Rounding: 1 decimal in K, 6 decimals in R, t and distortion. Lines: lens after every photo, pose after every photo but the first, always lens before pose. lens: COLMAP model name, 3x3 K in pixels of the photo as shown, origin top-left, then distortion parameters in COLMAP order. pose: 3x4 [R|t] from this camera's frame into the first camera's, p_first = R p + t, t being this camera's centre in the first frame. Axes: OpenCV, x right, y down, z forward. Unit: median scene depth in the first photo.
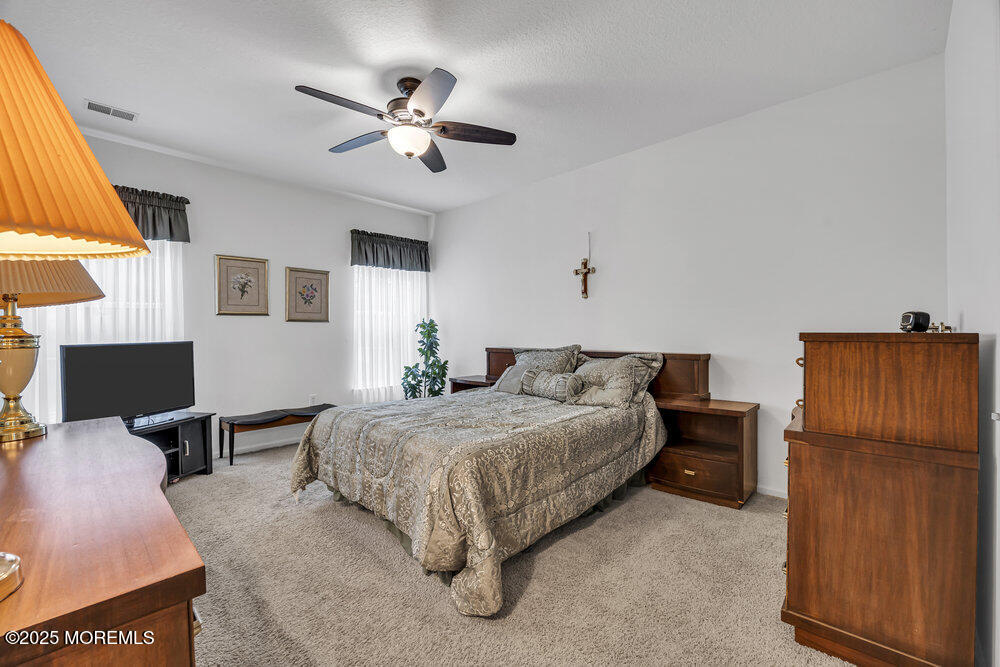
lens RADIAL K [[405.3, 0, 500.0], [0, 405.3, 333.5], [0, 0, 1]] dist [-0.000497, 0.000019]
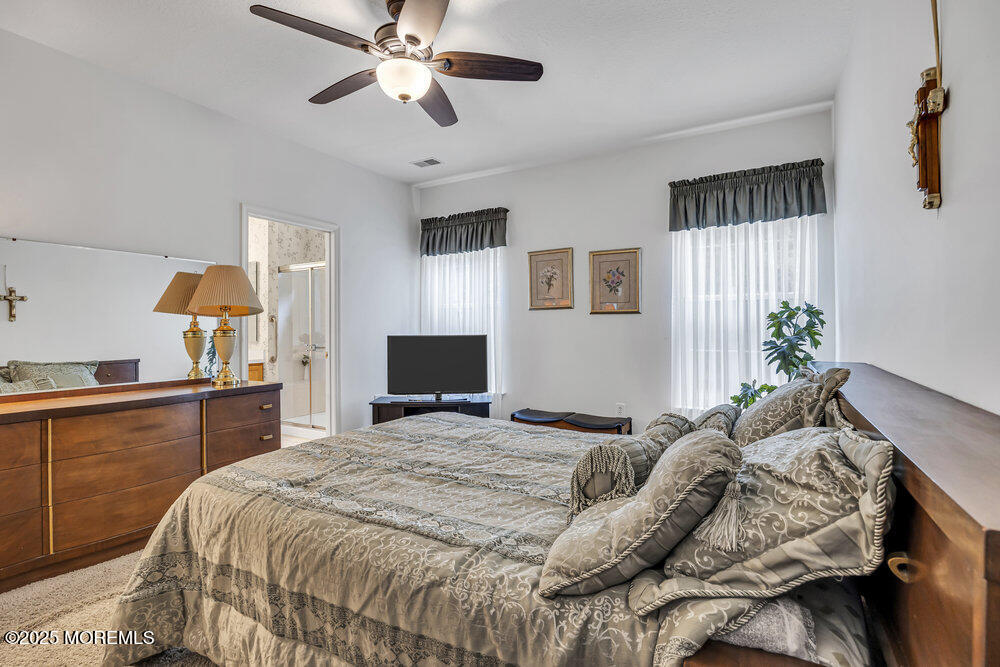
lens RADIAL K [[466.4, 0, 501.9], [0, 466.4, 322.9], [0, 0, 1]] dist [-0.001825, -0.000045]
pose [[0.259518, -0.004332, -0.965729, 0.419863], [-0.004413, 0.999974, -0.005671, -0.005365], [0.965728, 0.005734, 0.259492, 0.595031]]
